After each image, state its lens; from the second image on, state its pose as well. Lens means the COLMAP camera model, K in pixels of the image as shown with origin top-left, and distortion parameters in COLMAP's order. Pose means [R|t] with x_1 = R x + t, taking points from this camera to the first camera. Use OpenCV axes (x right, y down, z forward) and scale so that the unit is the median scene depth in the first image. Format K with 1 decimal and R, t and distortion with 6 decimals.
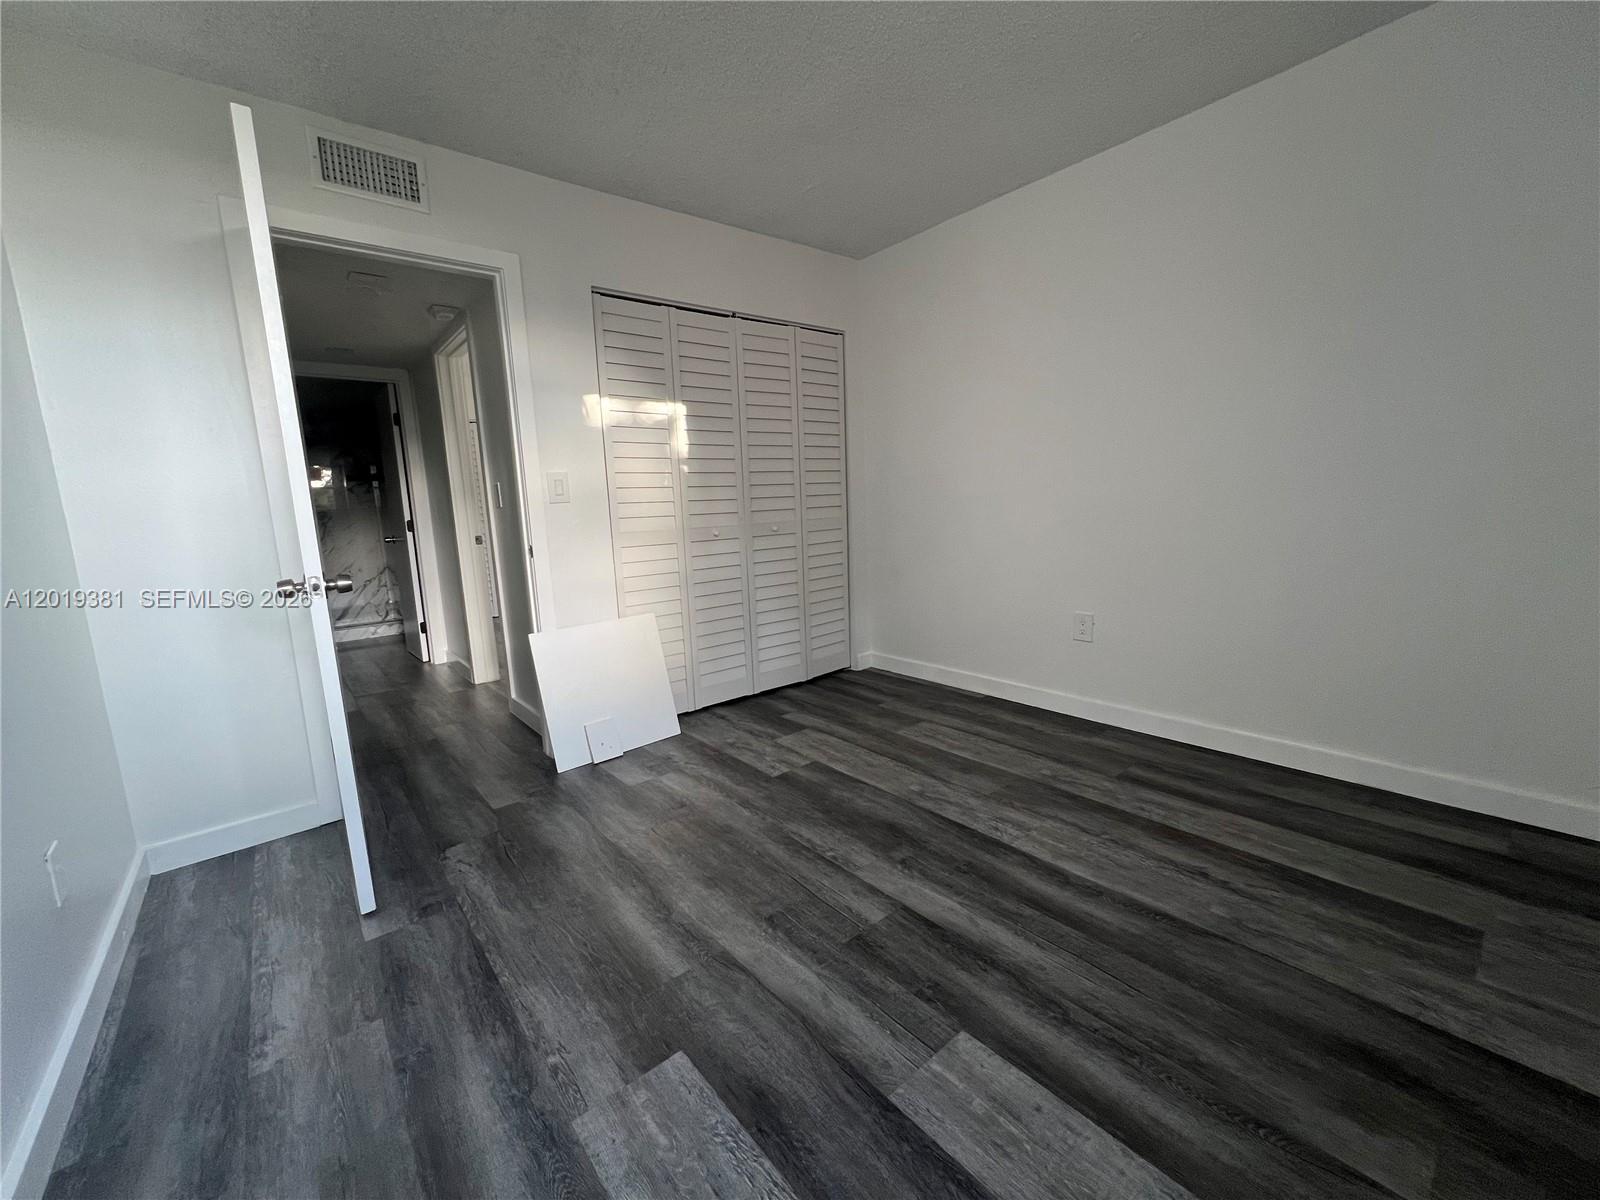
lens RADIAL K [[638.1, 0, 800.1], [0, 638.1, 605.3], [0, 0, 1]] dist [0.001246, -0.000525]
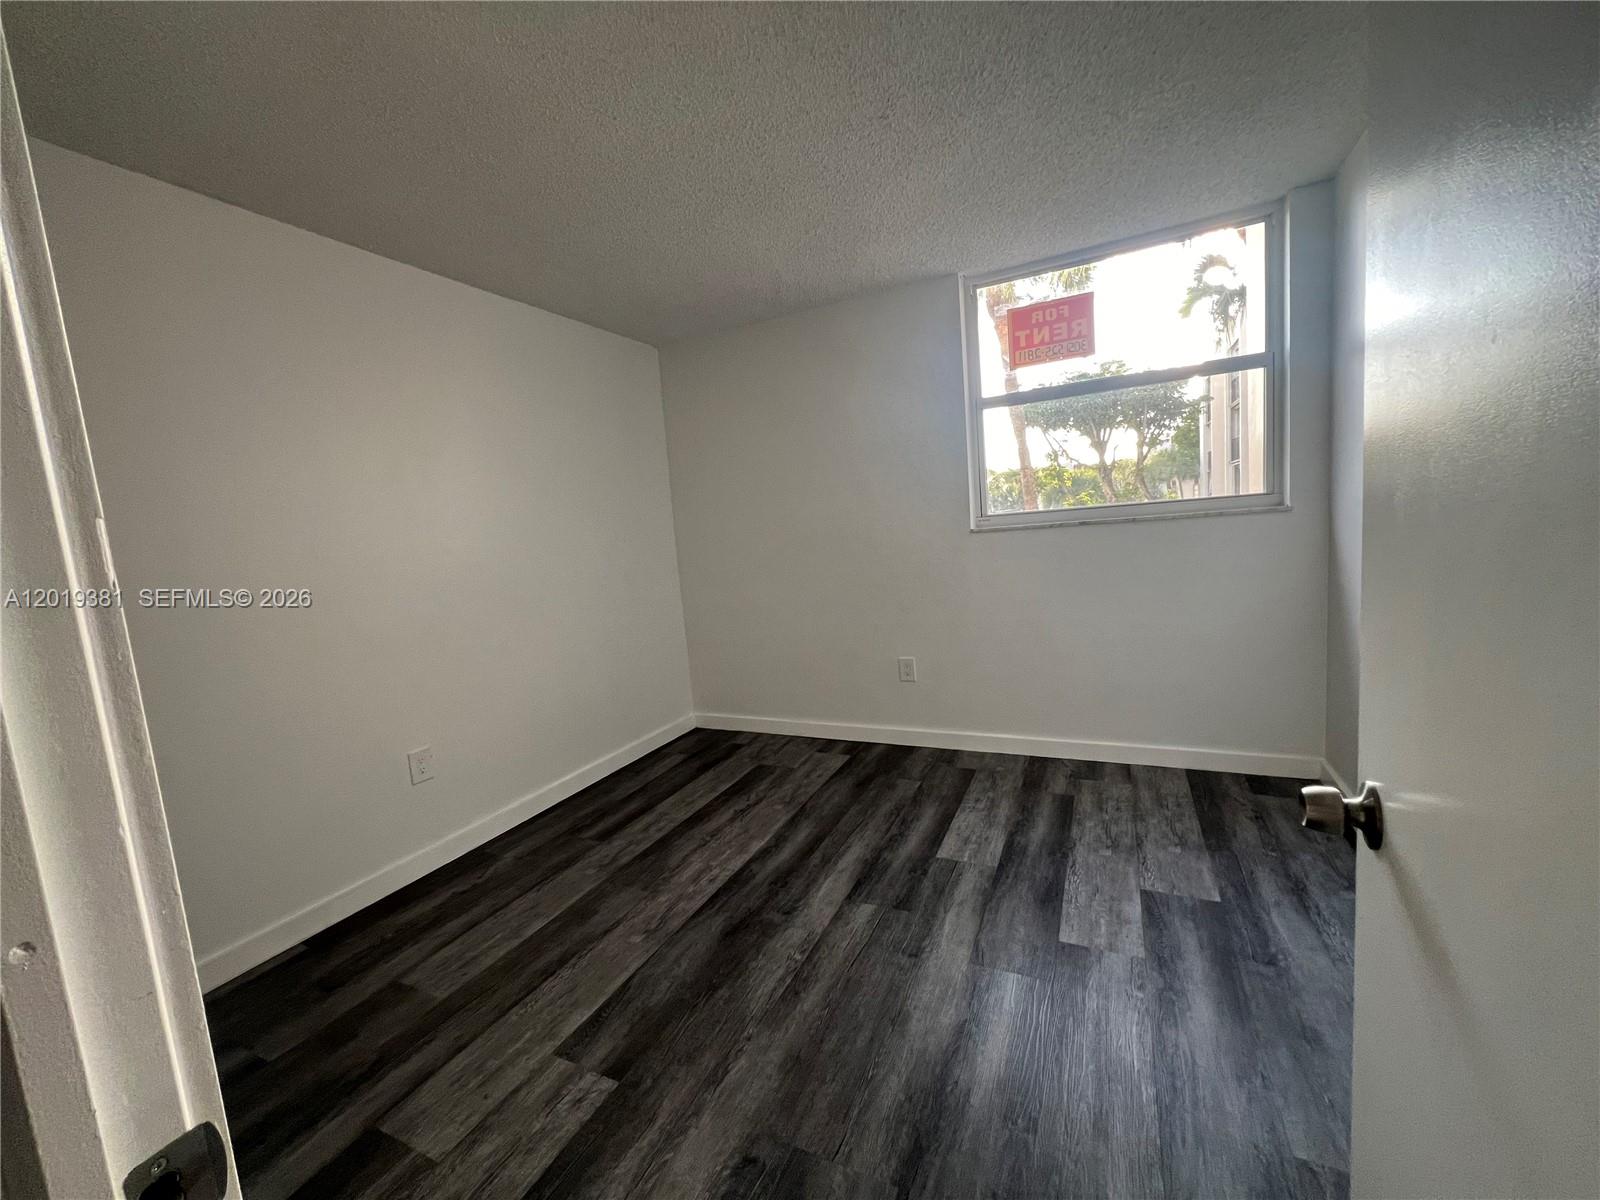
lens RADIAL K [[638.1, 0, 800.9], [0, 638.1, 610.7], [0, 0, 1]] dist [0.001246, -0.000525]
pose [[-0.412003, -0.043646, 0.910136, -0.844053], [0.243430, 0.957274, 0.156103, -0.271612], [-0.878063, 0.285869, -0.383776, 1.267644]]
